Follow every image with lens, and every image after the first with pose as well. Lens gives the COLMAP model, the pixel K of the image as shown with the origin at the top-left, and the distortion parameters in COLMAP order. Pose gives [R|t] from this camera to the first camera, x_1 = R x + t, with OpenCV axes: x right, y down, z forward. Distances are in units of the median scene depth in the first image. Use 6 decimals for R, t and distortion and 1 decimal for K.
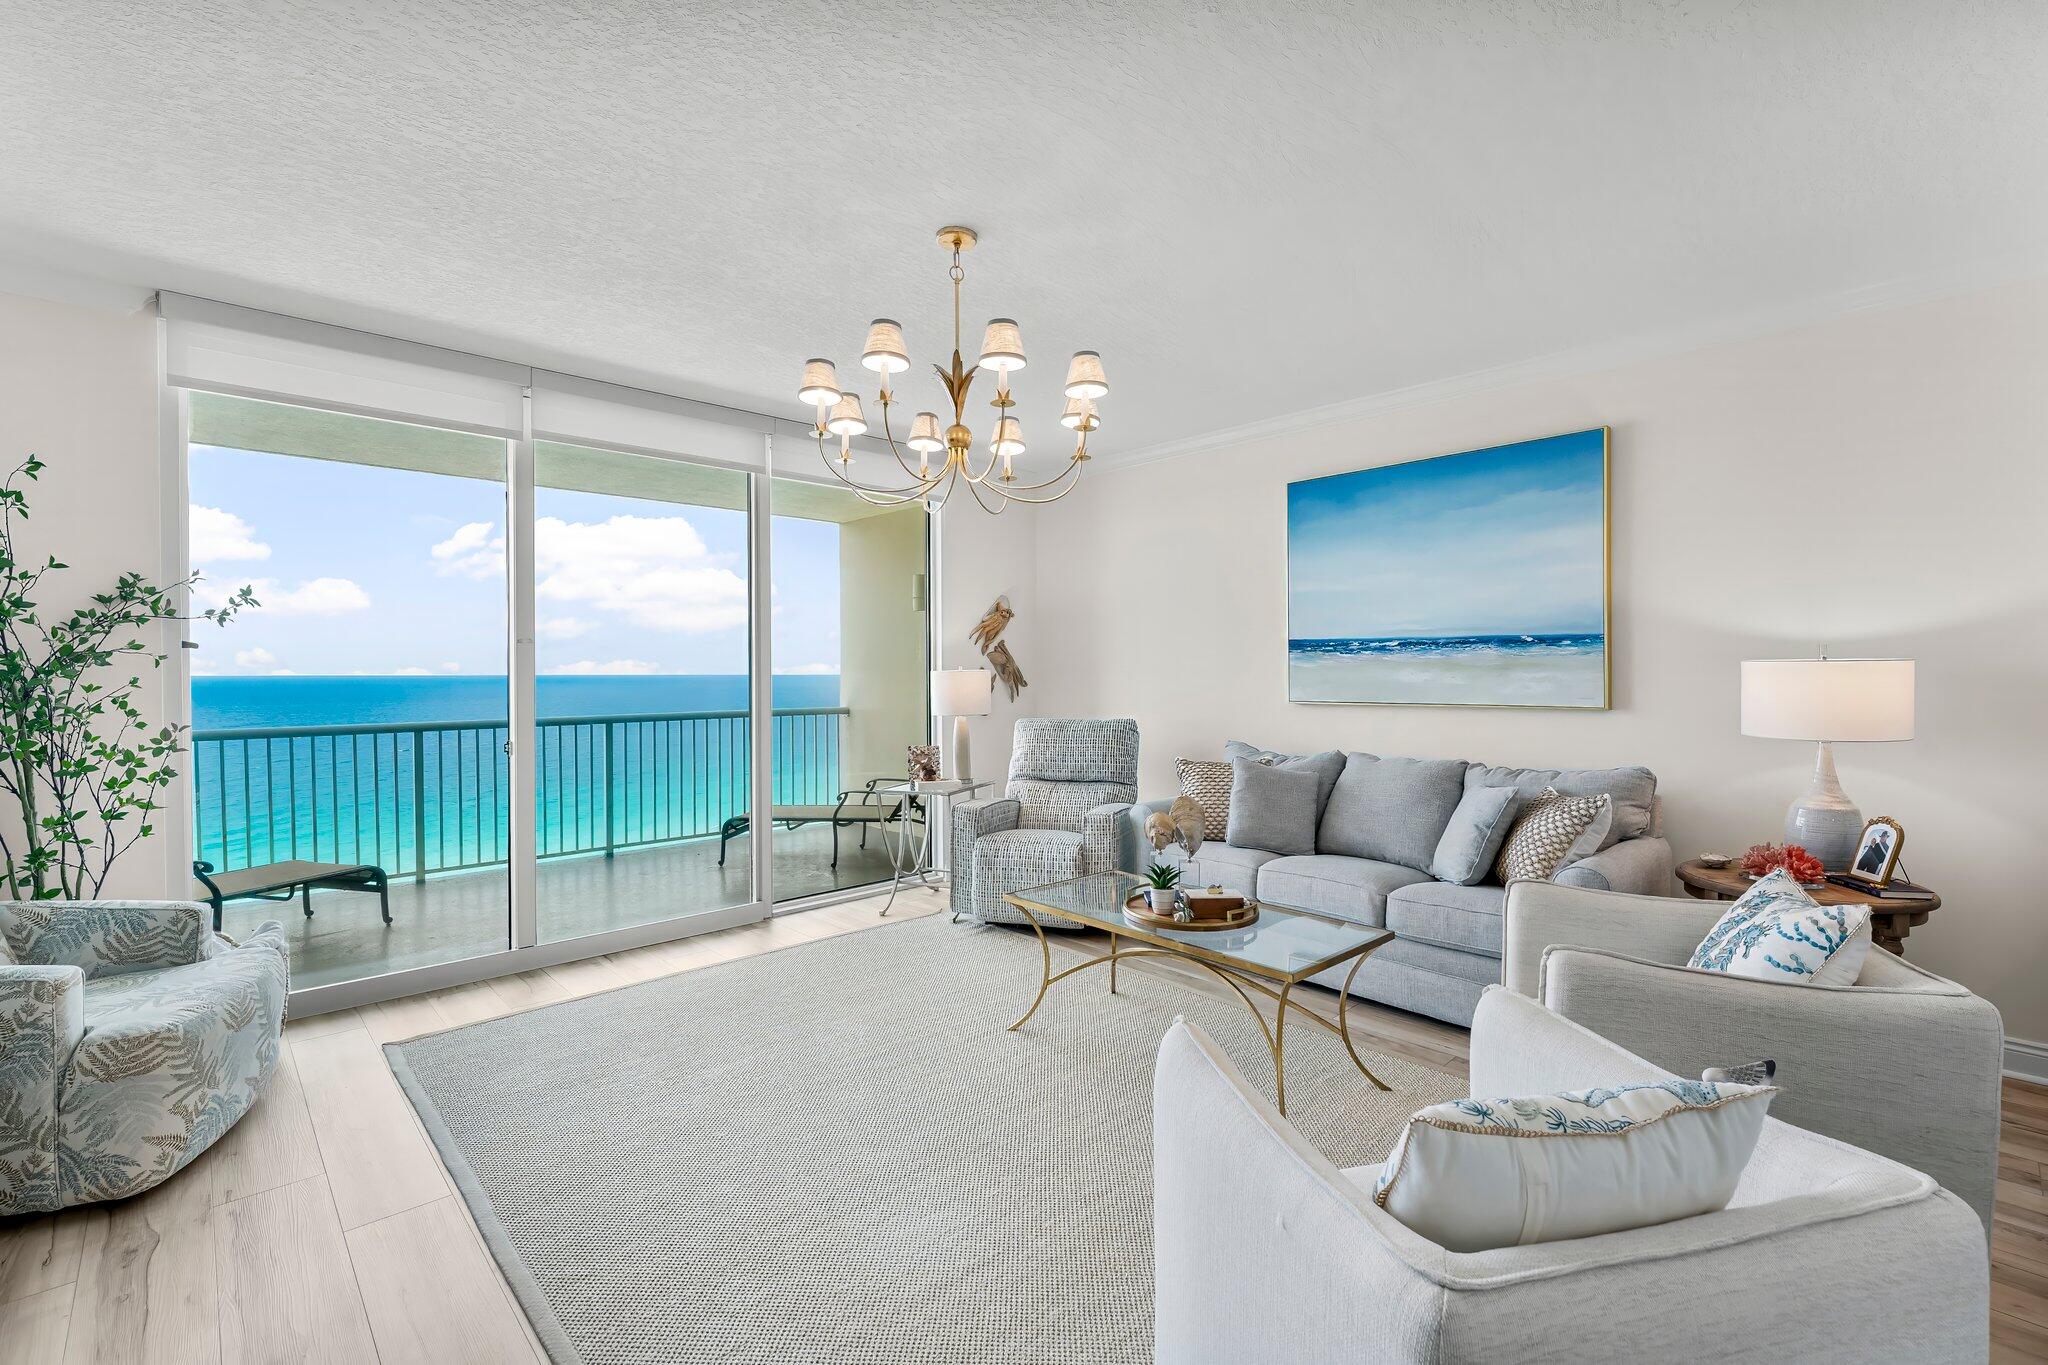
lens RADIAL K [[882.2, 0, 1013.3], [0, 882.2, 687.0], [0, 0, 1]] dist [0.000329, -0.000477]
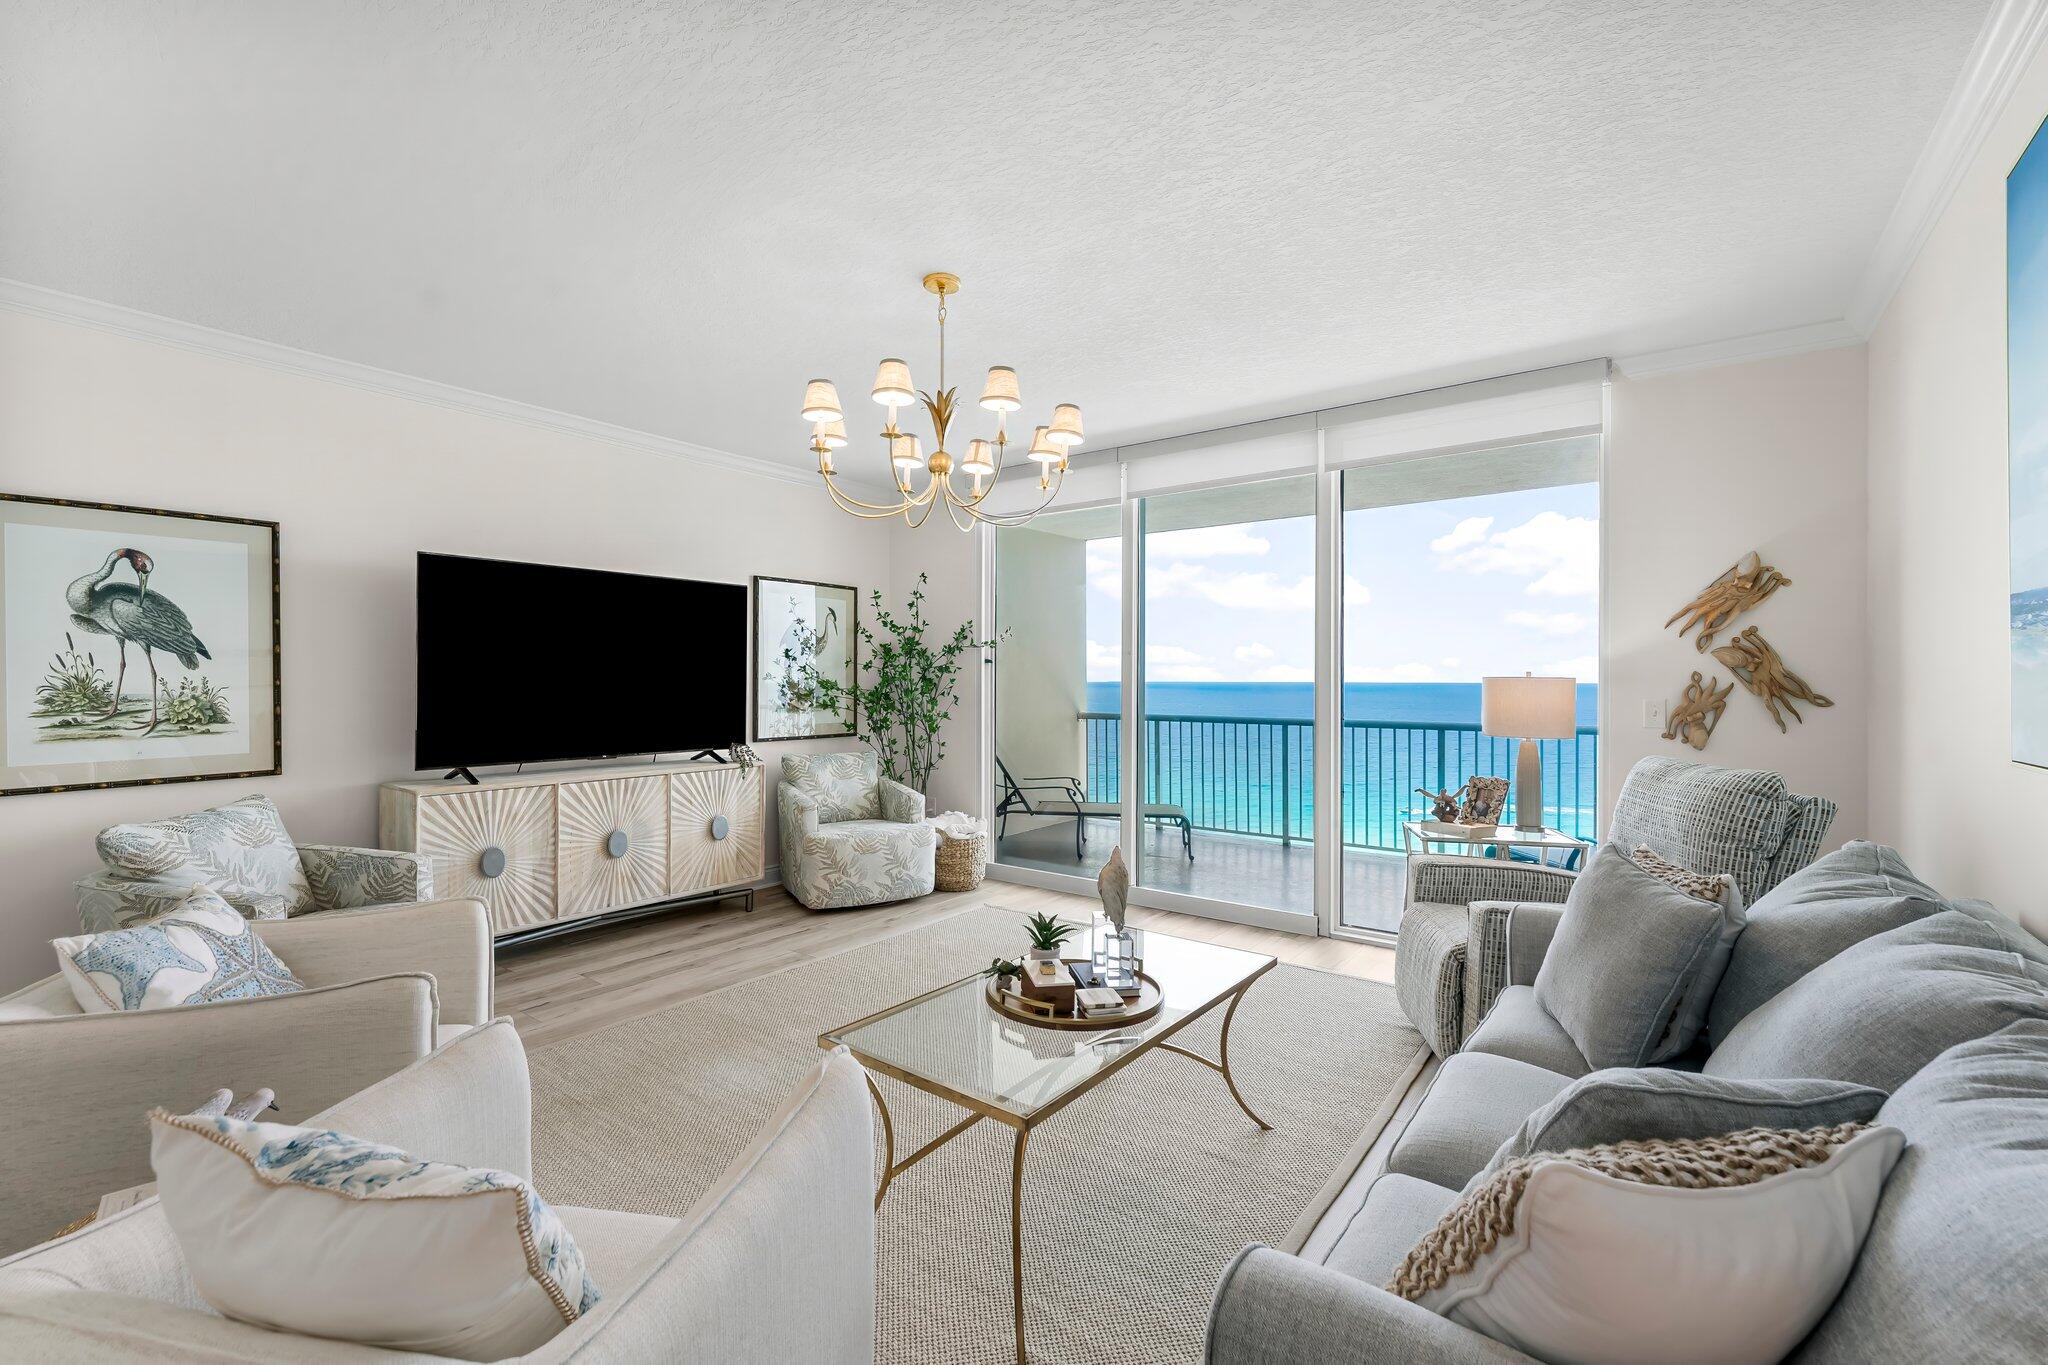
lens RADIAL K [[882.2, 0, 1066.3], [0, 882.2, 699.2], [0, 0, 1]] dist [0.000329, -0.000477]
pose [[0.182276, 0.025400, -0.982919, 0.758200], [-0.018808, 0.999573, 0.022342, -0.012968], [0.983067, 0.014414, 0.182676, 0.693348]]
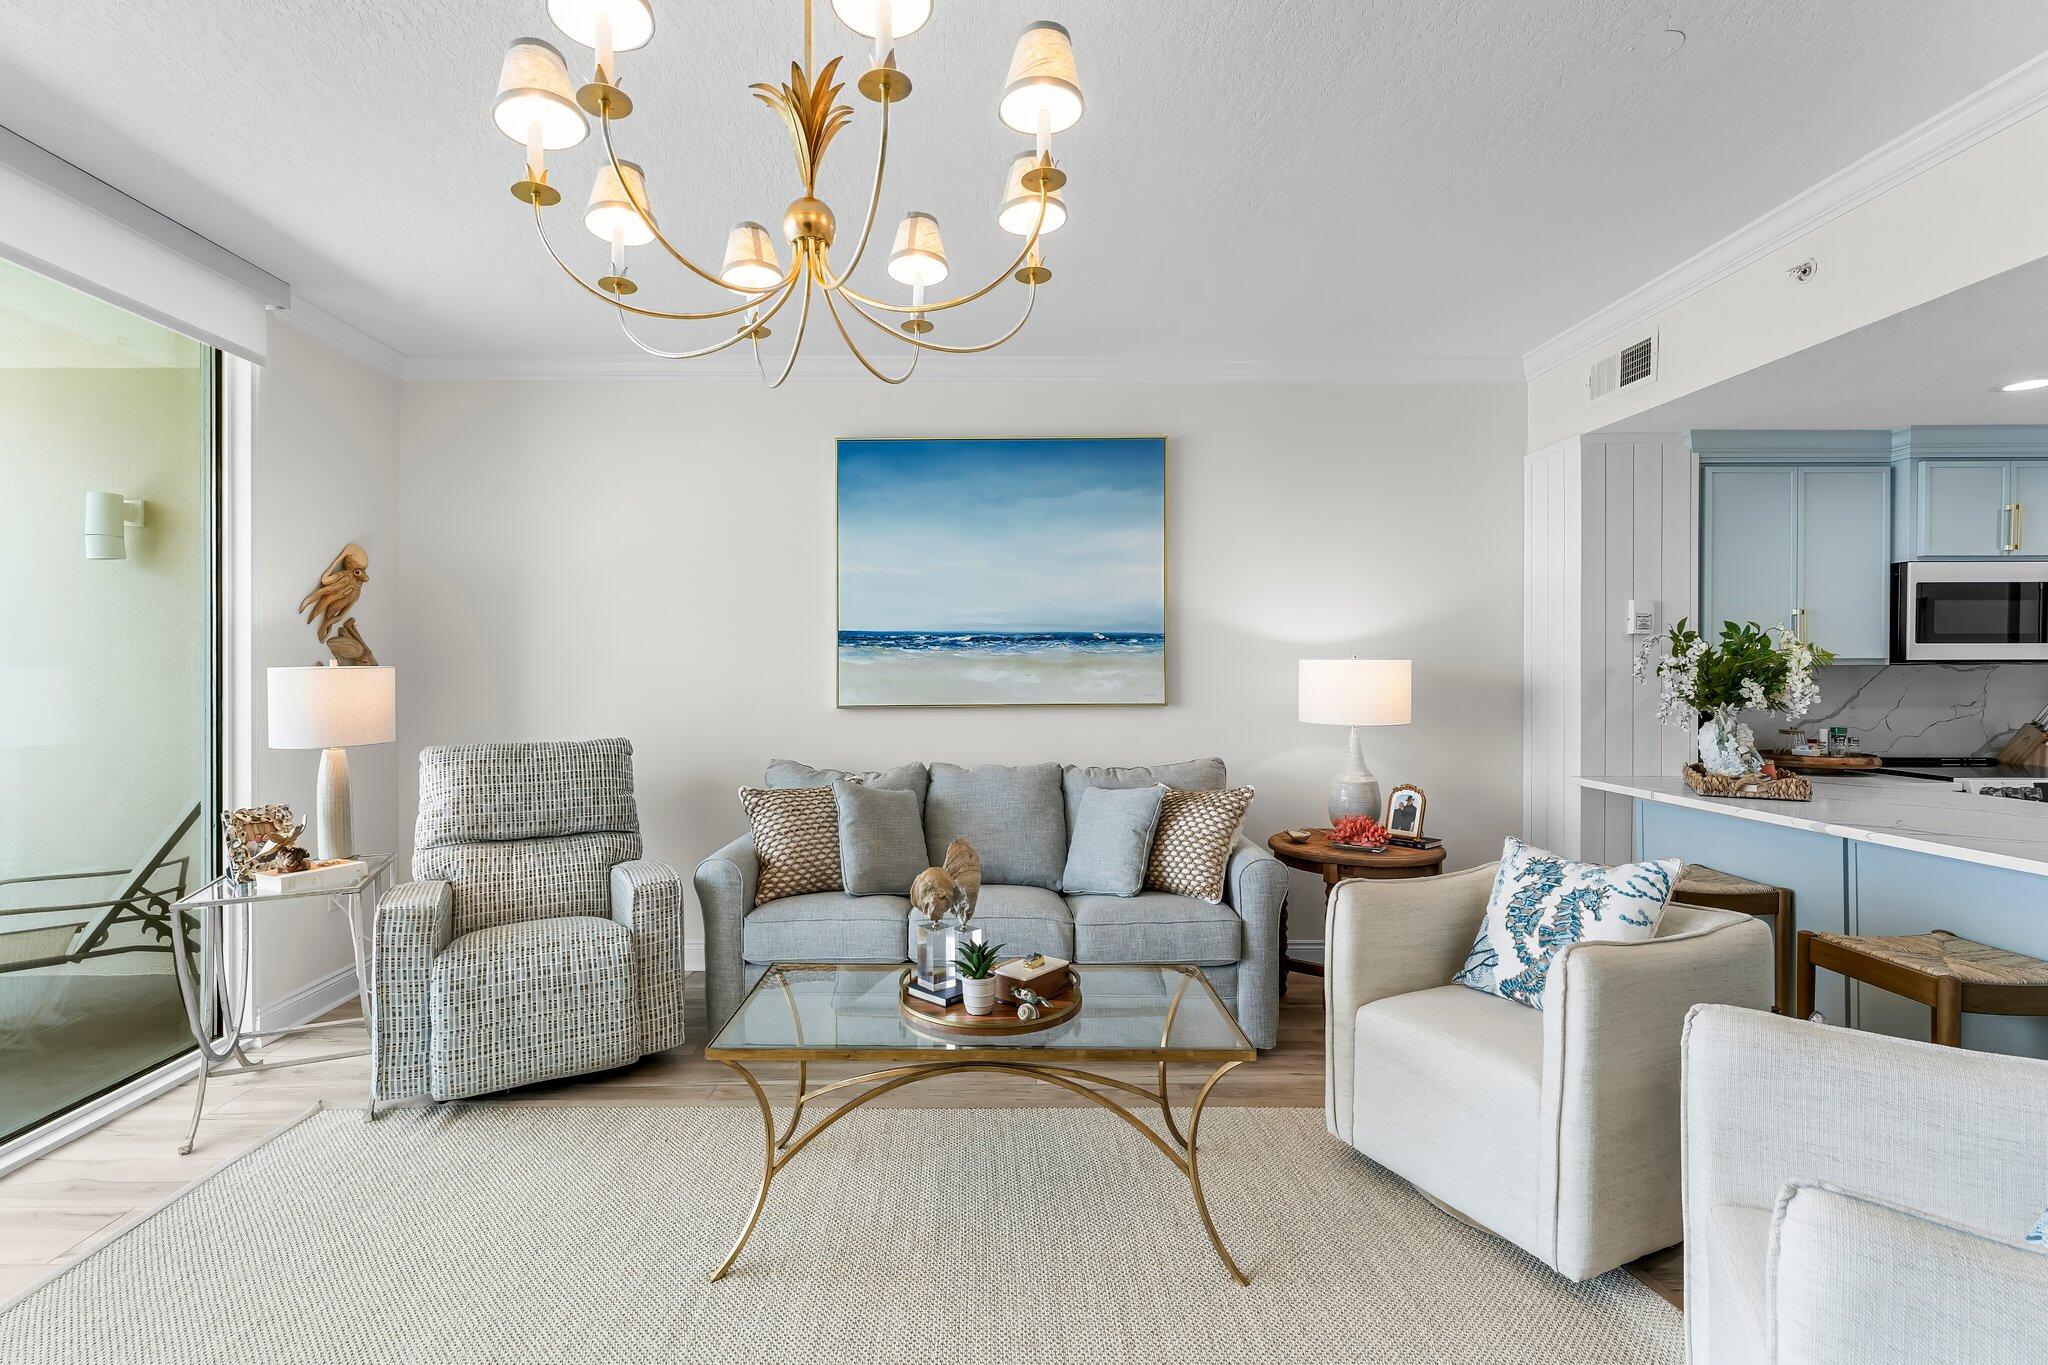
lens RADIAL K [[943.1, 0, 988.2], [0, 943.1, 681.0], [0, 0, 1]] dist [-0.003824, 0.001625]
pose [[0.682294, -0.005457, 0.731058, -0.291093], [0.014050, 0.999885, -0.005649, -0.000385], [-0.730943, 0.014126, 0.682292, 0.381567]]
